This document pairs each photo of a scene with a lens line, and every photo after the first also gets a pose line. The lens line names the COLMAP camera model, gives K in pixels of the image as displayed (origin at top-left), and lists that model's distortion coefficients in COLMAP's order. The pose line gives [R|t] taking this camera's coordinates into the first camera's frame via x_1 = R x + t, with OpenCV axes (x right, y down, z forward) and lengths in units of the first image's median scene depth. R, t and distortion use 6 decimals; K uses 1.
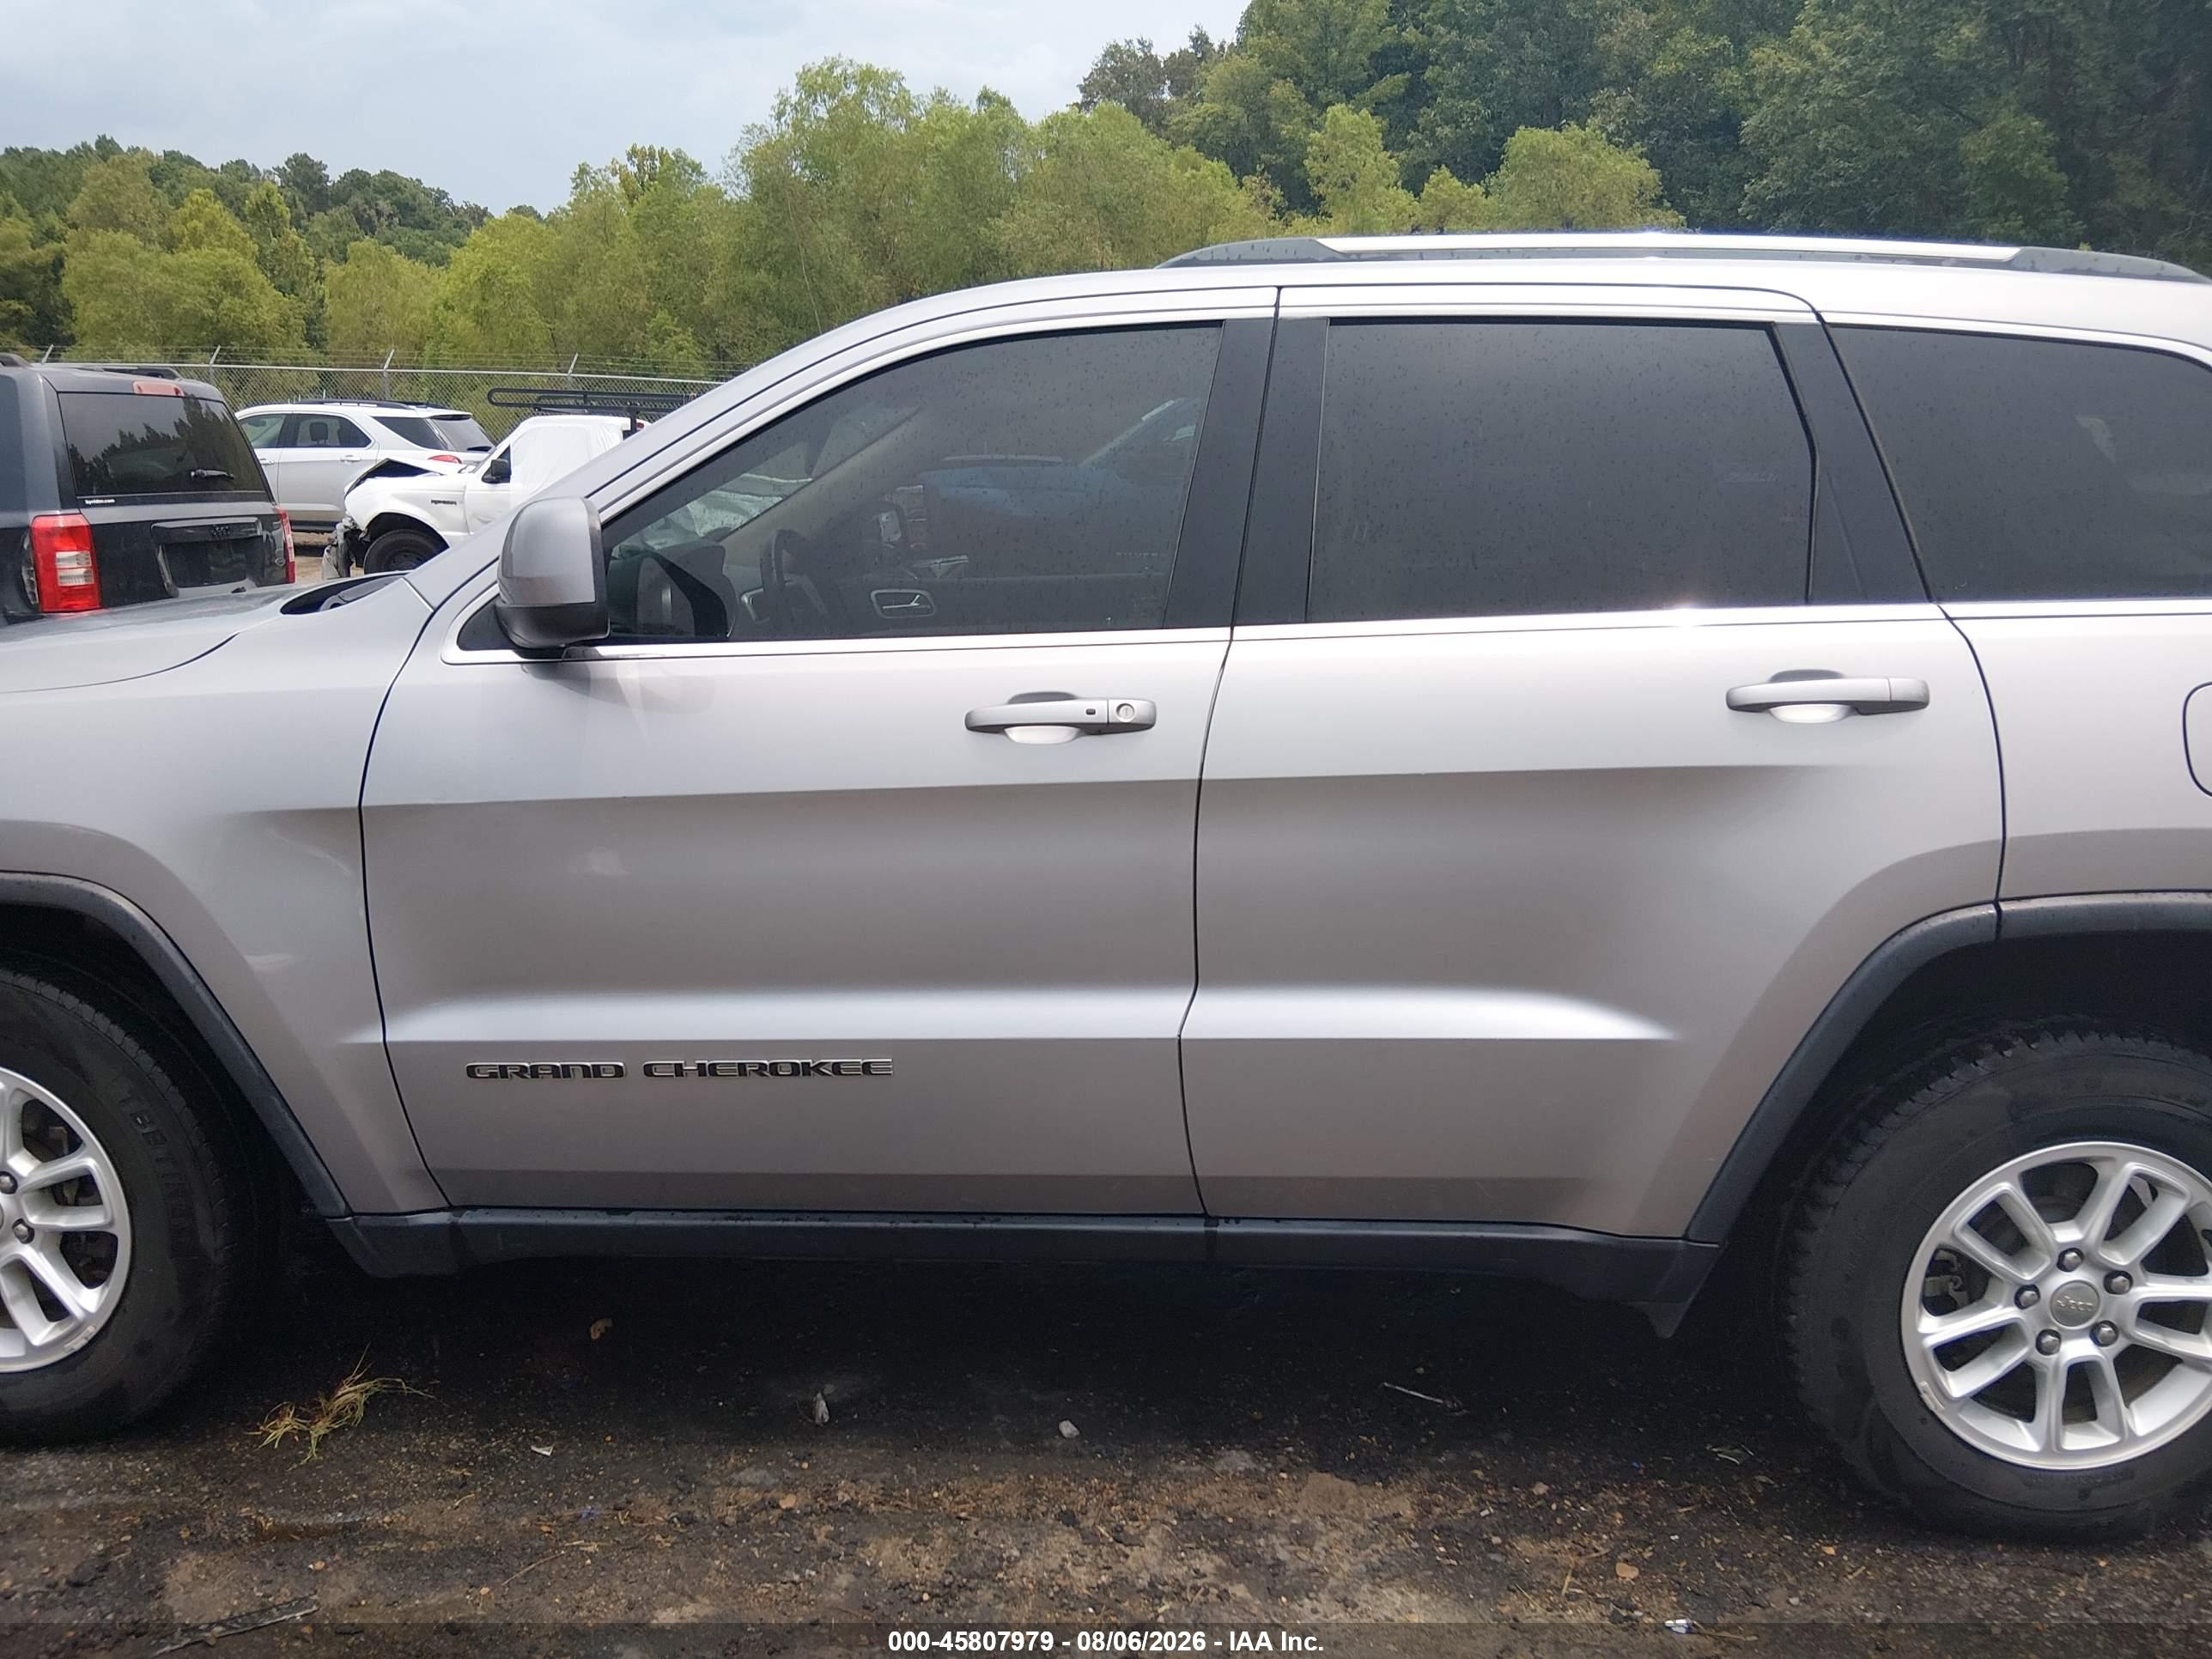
lens RADIAL K [[1723.3, 0, 1106.0], [0, 1723.3, 829.5], [0, 0, 1]] dist [0.088182, -0.153106]
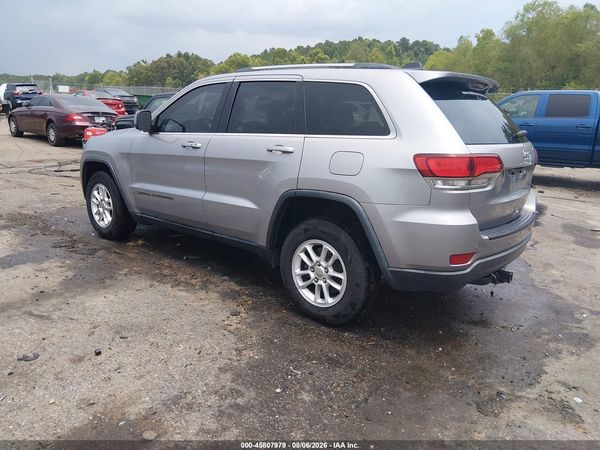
lens RADIAL K [[461.0, 0, 300.0], [0, 461.0, 225.0], [0, 0, 1]] dist [0.076062, -0.118288]
pose [[0.802987, 0.156670, -0.575036, 1.249945], [-0.143895, 0.987251, 0.068043, 0.047599], [0.578366, 0.028107, 0.815293, -0.146310]]
